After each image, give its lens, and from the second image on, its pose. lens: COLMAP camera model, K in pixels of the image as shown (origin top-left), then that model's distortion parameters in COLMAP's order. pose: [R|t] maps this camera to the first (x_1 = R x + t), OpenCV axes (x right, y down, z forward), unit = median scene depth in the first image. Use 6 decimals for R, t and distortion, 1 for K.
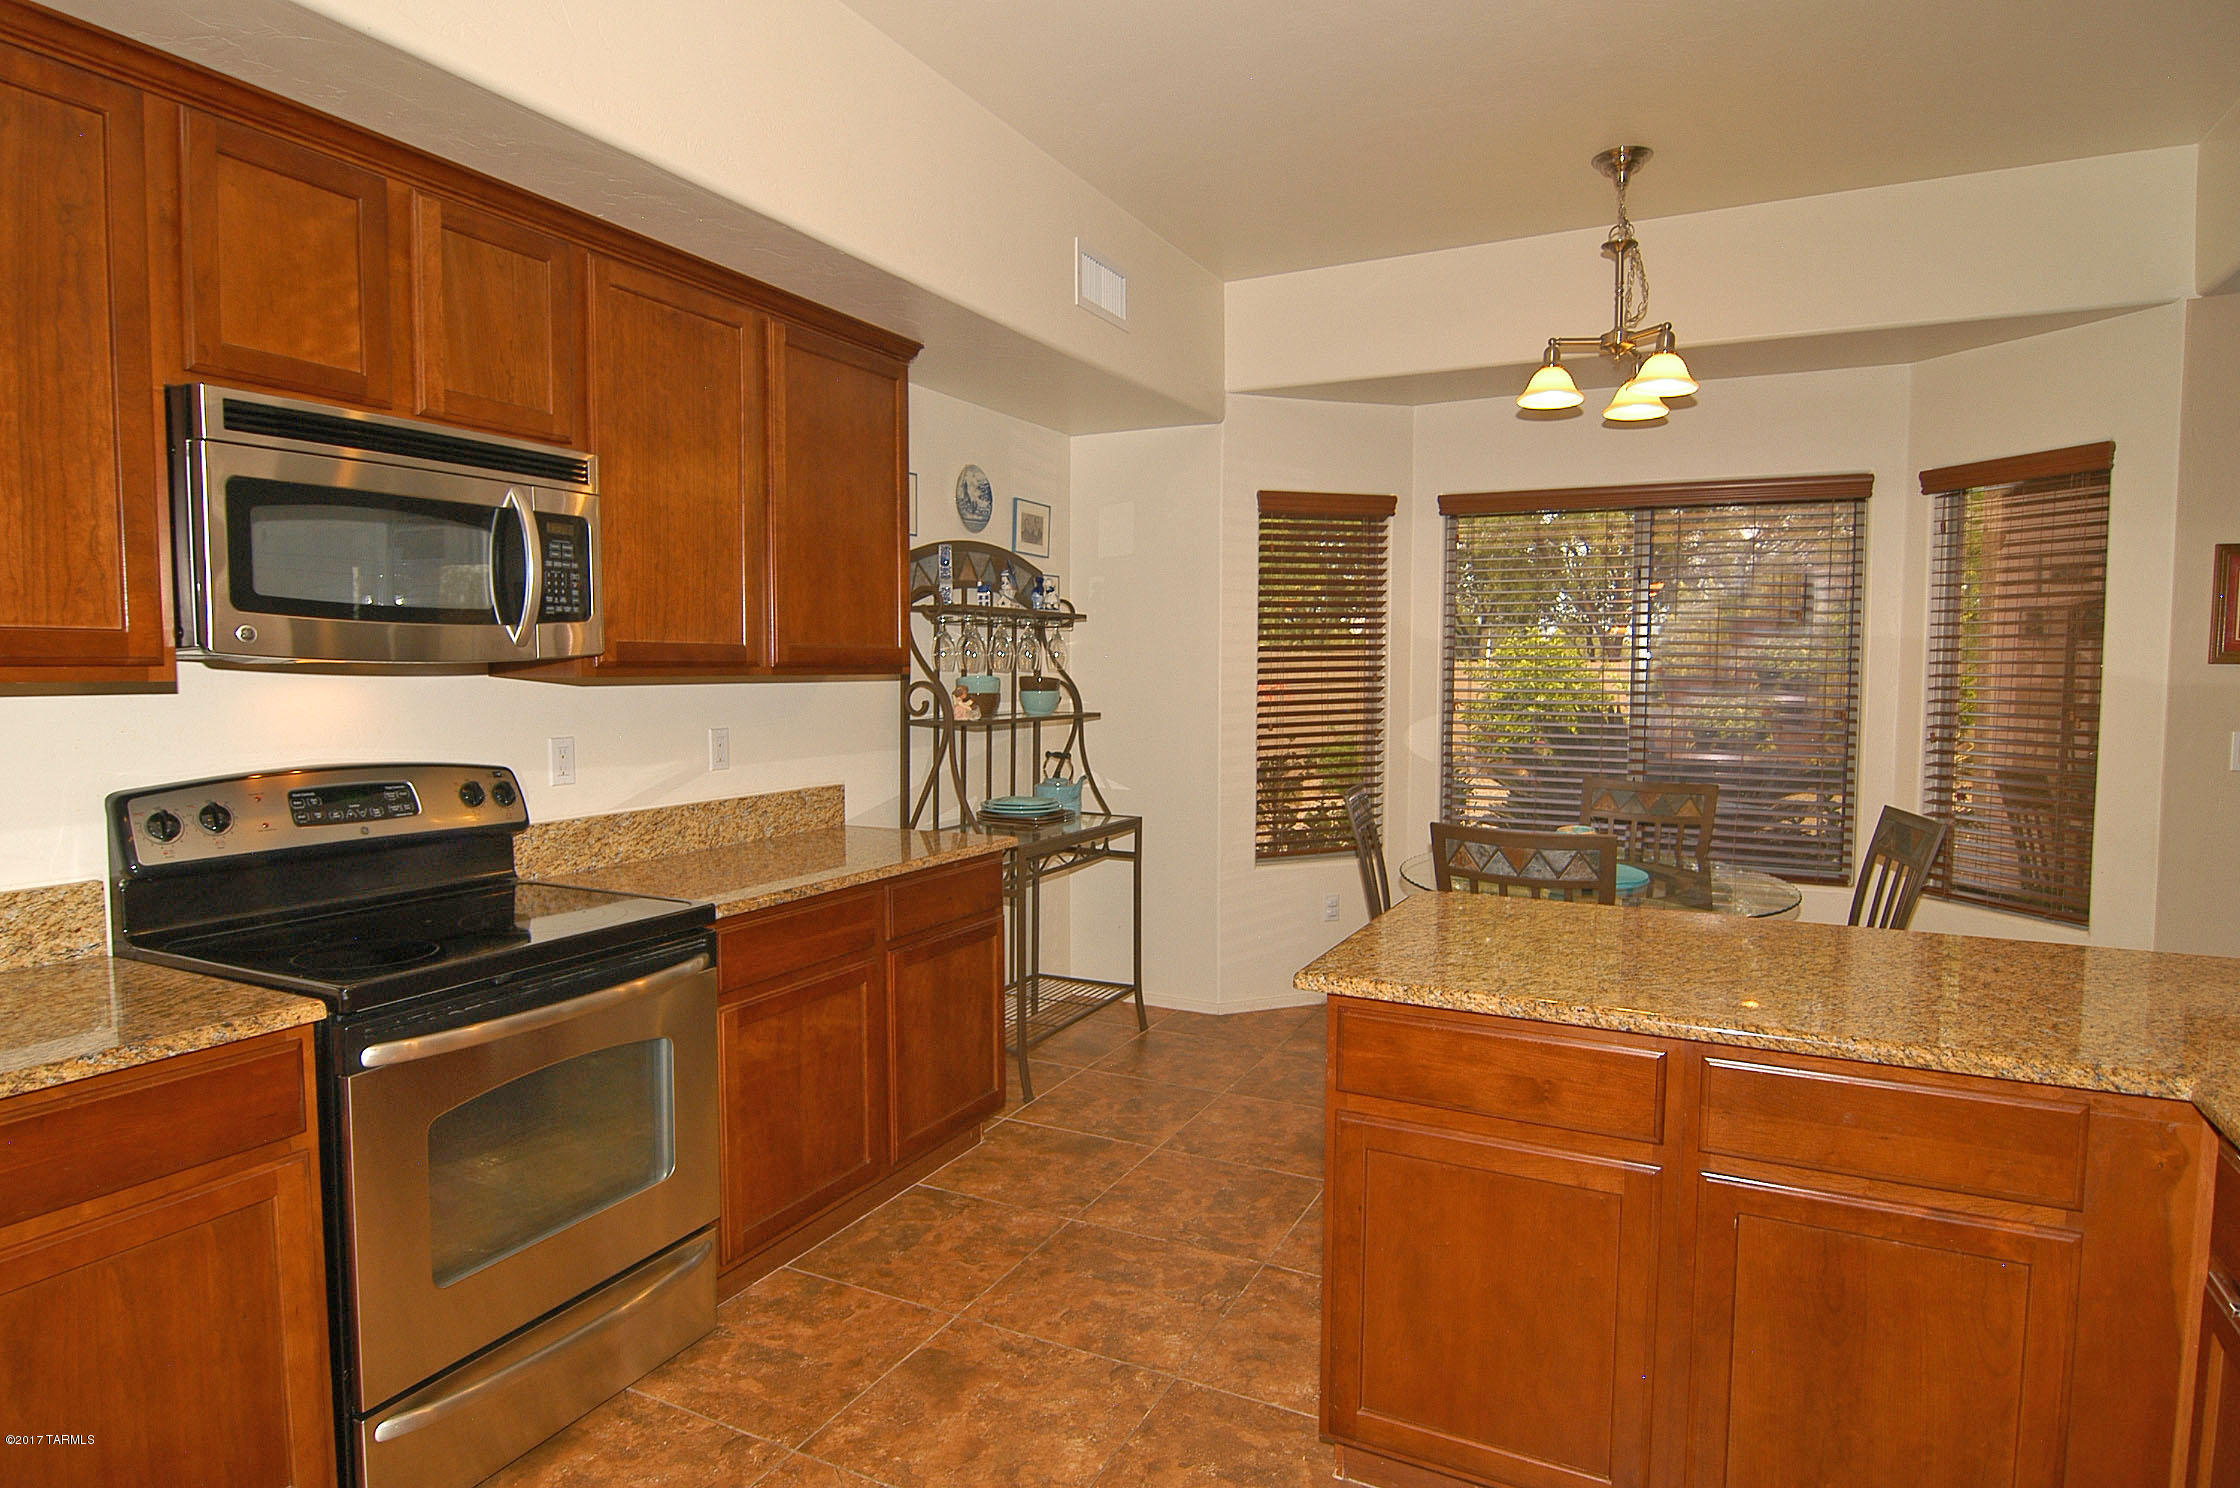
lens RADIAL K [[1246.5, 0, 1125.2], [0, 1246.5, 736.6], [0, 0, 1]] dist [-0.002725, -0.016851]
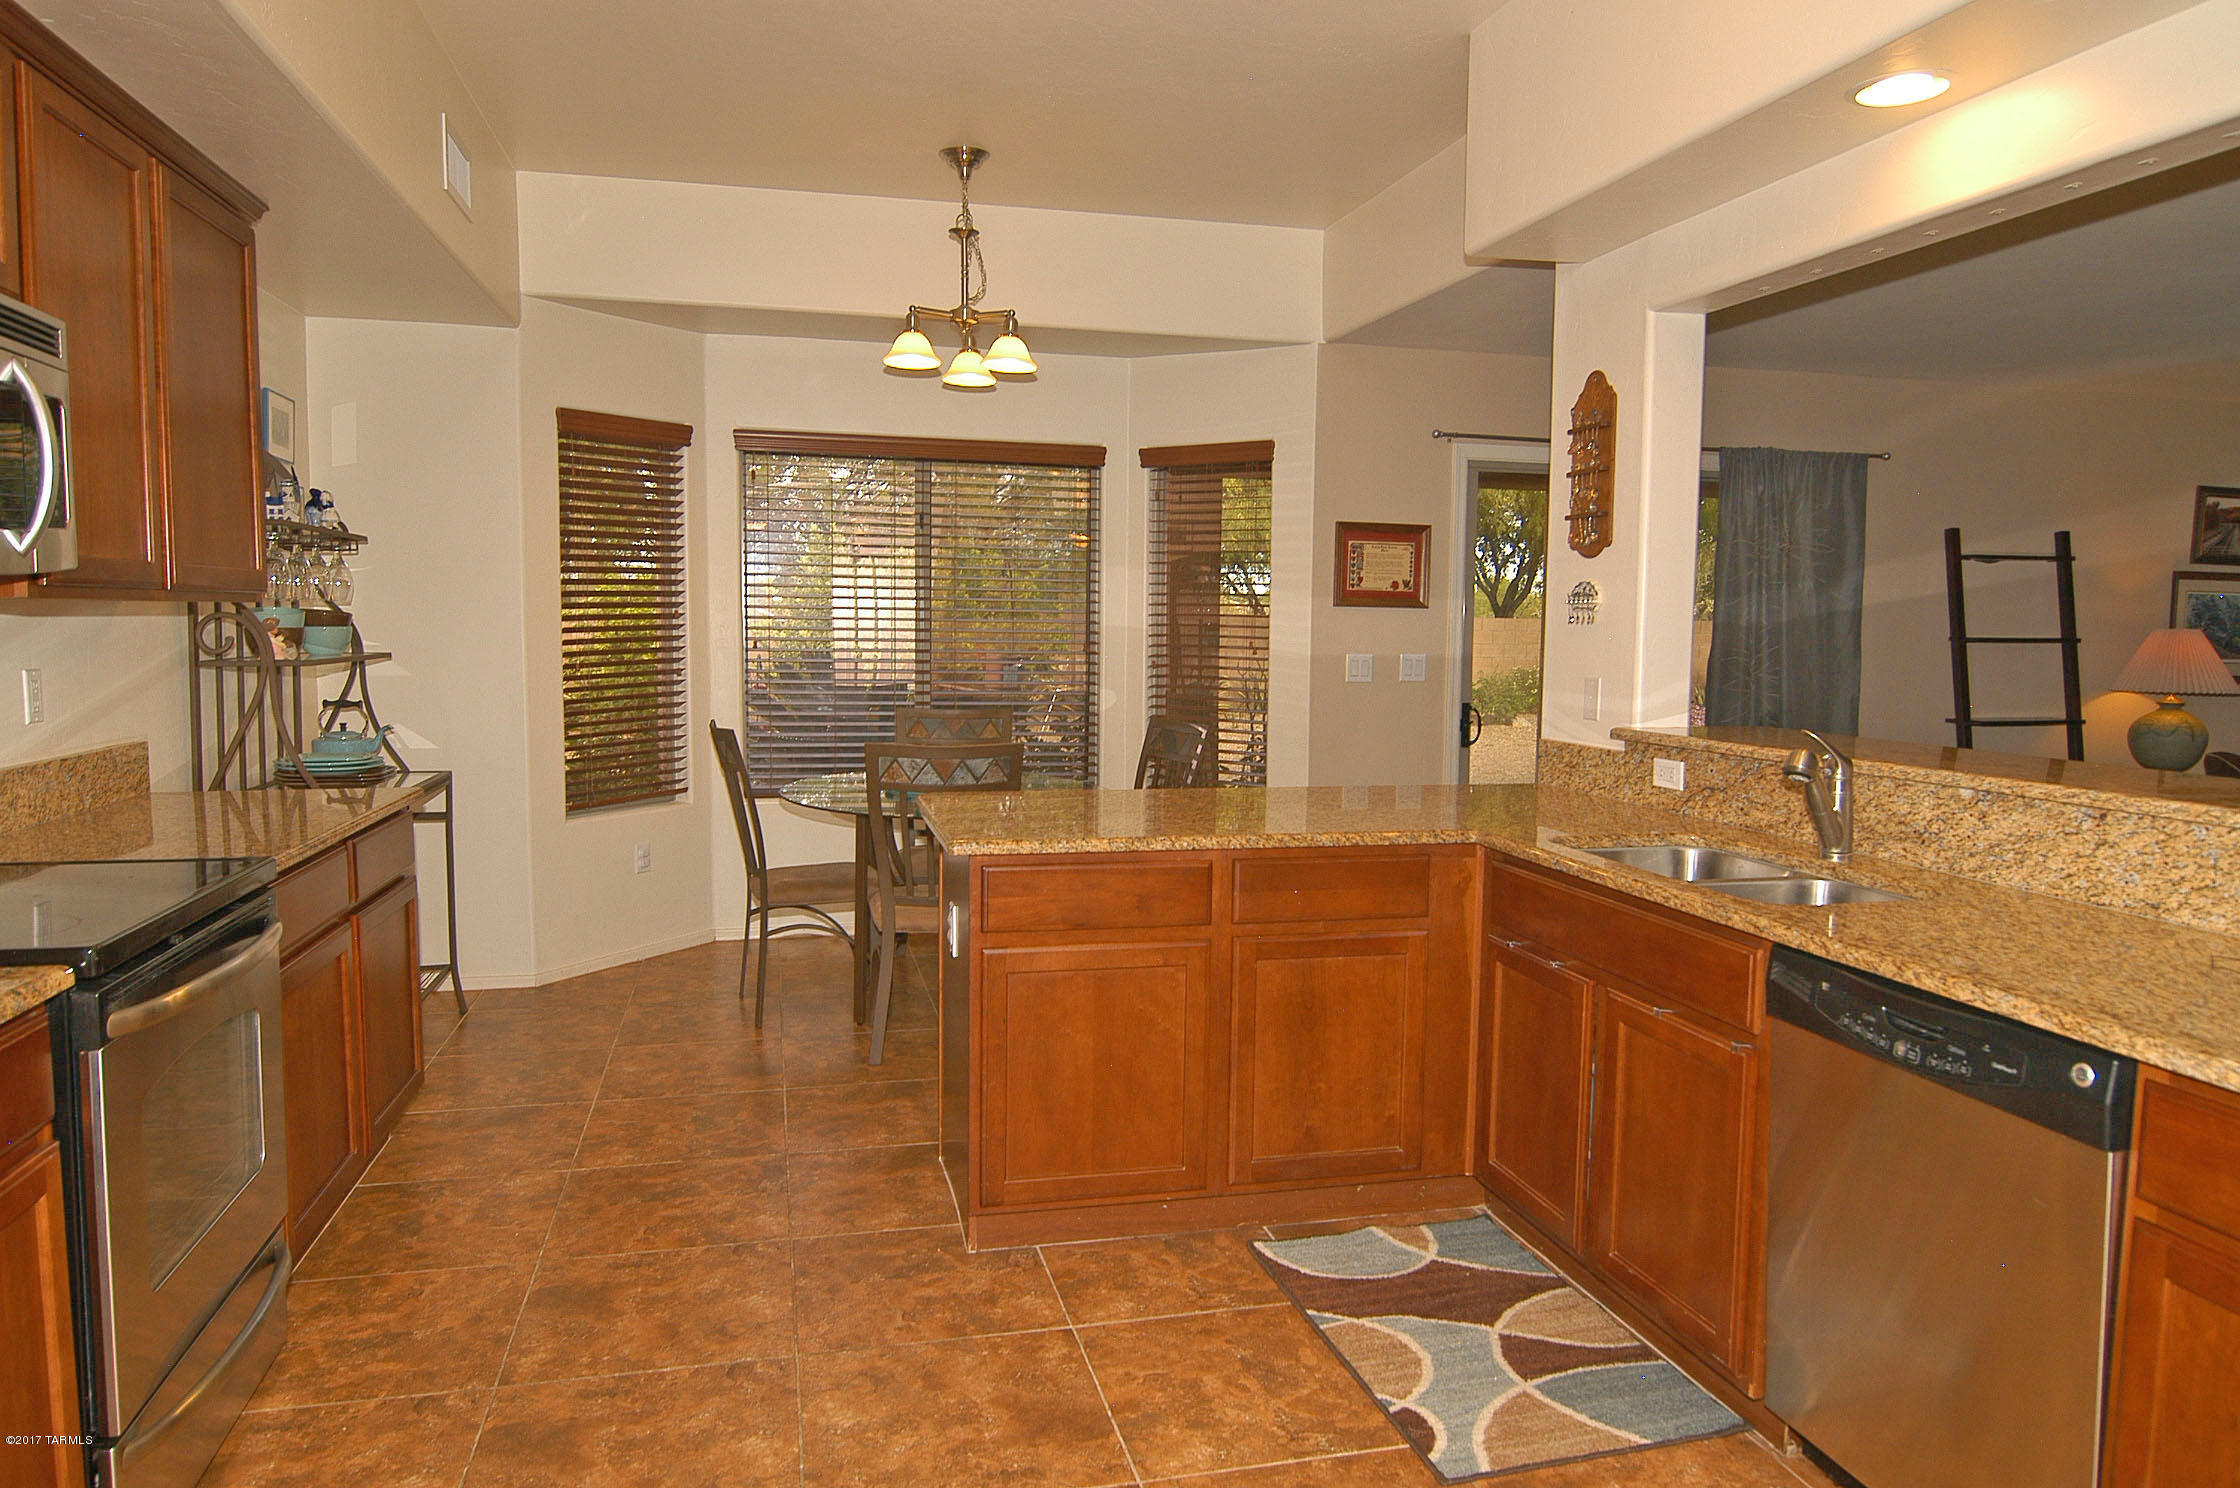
lens RADIAL K [[1558.7, 0, 1120.0], [0, 1558.7, 744.0], [0, 0, 1]] dist [-0.022865, -0.001469]
pose [[0.746662, -0.045739, 0.663629, -0.447130], [0.028475, 0.998917, 0.036810, 0.023292], [-0.664594, -0.008587, 0.747156, -0.155554]]
